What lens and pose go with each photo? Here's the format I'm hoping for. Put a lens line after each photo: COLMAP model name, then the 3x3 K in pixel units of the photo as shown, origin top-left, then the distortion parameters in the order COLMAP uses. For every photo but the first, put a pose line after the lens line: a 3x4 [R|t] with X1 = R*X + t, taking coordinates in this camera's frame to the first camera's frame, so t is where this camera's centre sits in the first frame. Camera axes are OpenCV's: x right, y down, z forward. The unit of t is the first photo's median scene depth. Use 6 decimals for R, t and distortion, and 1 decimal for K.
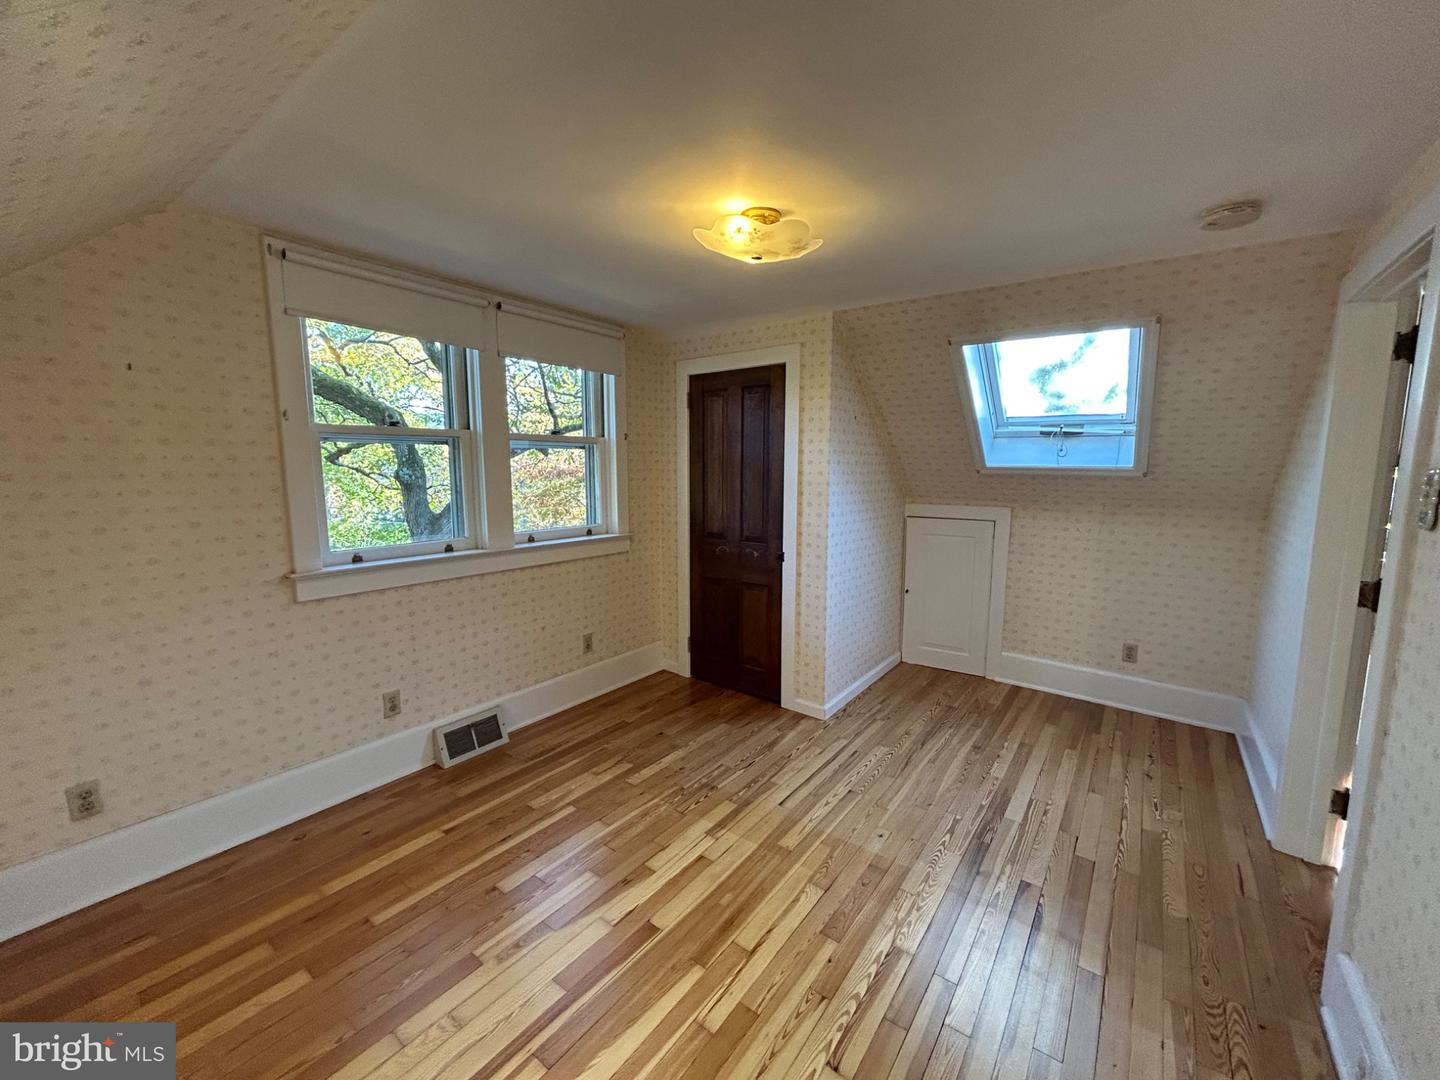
lens RADIAL K [[578.1, 0, 719.4], [0, 578.1, 539.5], [0, 0, 1]] dist [-0.000232, 0.000026]
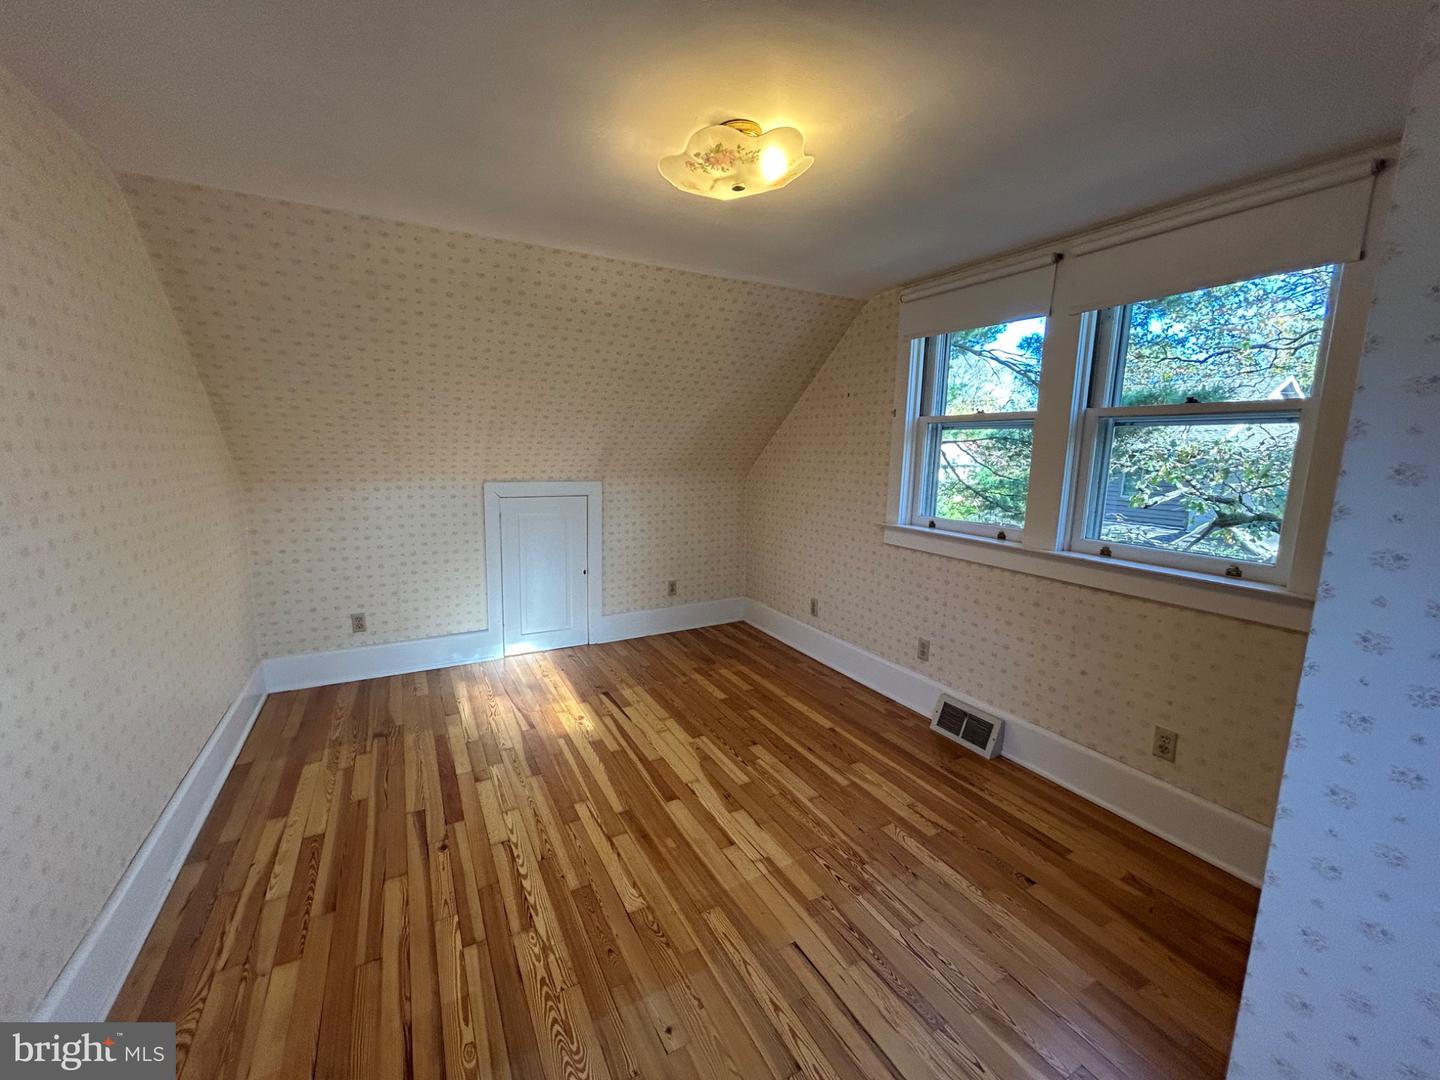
lens RADIAL K [[578.1, 0, 719.4], [0, 578.1, 539.5], [0, 0, 1]] dist [-0.000232, 0.000026]
pose [[-0.403805, 0.132303, -0.905228, 0.739947], [-0.138190, 0.969313, 0.203314, -0.135836], [0.904348, 0.207193, -0.373131, 1.150367]]
